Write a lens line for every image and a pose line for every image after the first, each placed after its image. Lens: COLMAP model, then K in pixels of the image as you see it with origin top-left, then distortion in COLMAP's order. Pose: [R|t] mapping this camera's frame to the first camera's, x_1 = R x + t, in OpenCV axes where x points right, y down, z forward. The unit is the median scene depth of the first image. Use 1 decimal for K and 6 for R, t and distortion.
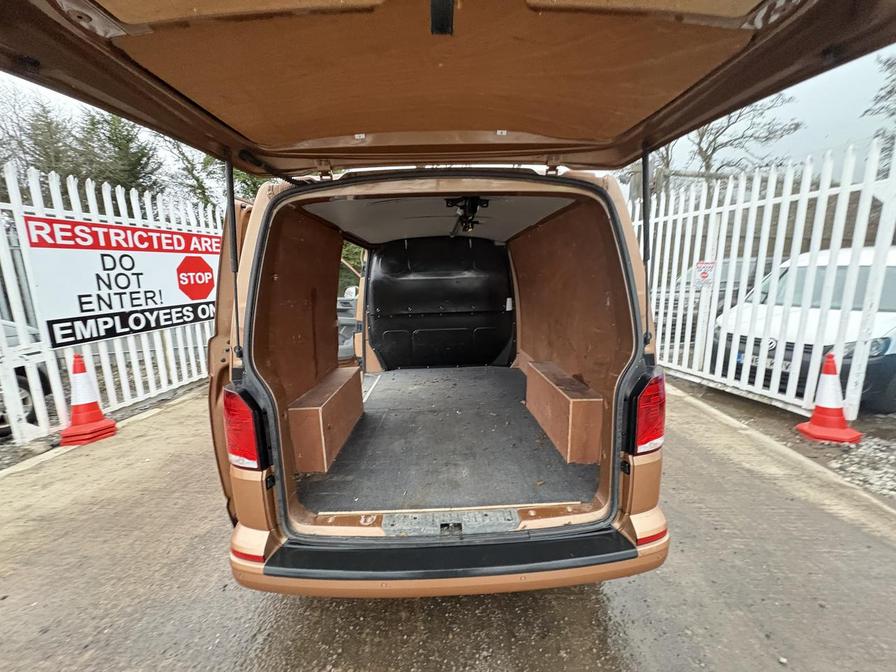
lens RADIAL K [[356.0, 0, 446.0], [0, 356.0, 340.3], [0, 0, 1]] dist [-0.000847, 0.000511]
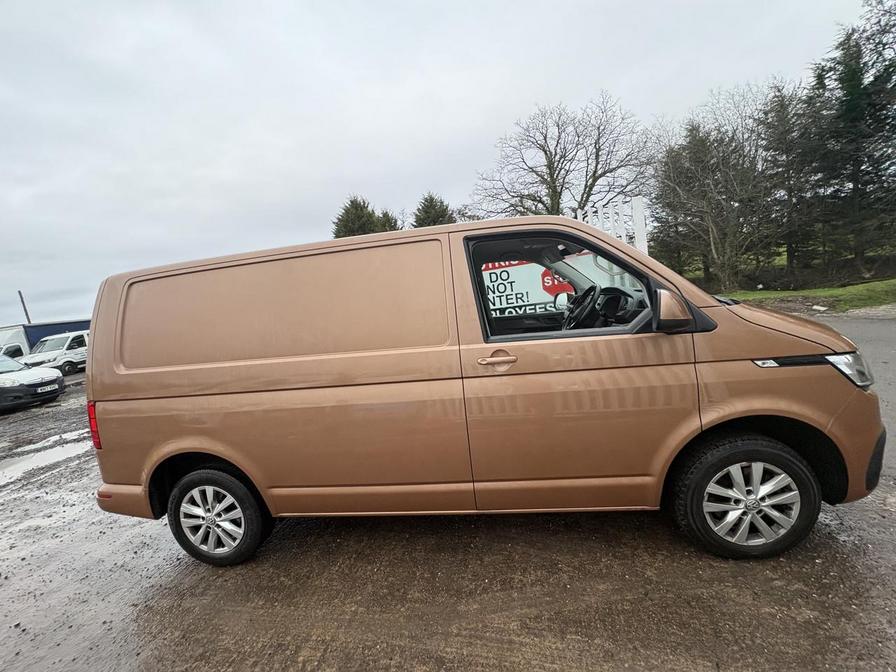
lens RADIAL K [[356.0, 0, 450.4], [0, 356.0, 341.3], [0, 0, 1]] dist [-0.000847, 0.000511]
pose [[-0.130288, 0.162576, -0.978056, 0.655880], [-0.051728, 0.984007, 0.170456, -0.184117], [0.990126, 0.072801, -0.119794, 0.944793]]
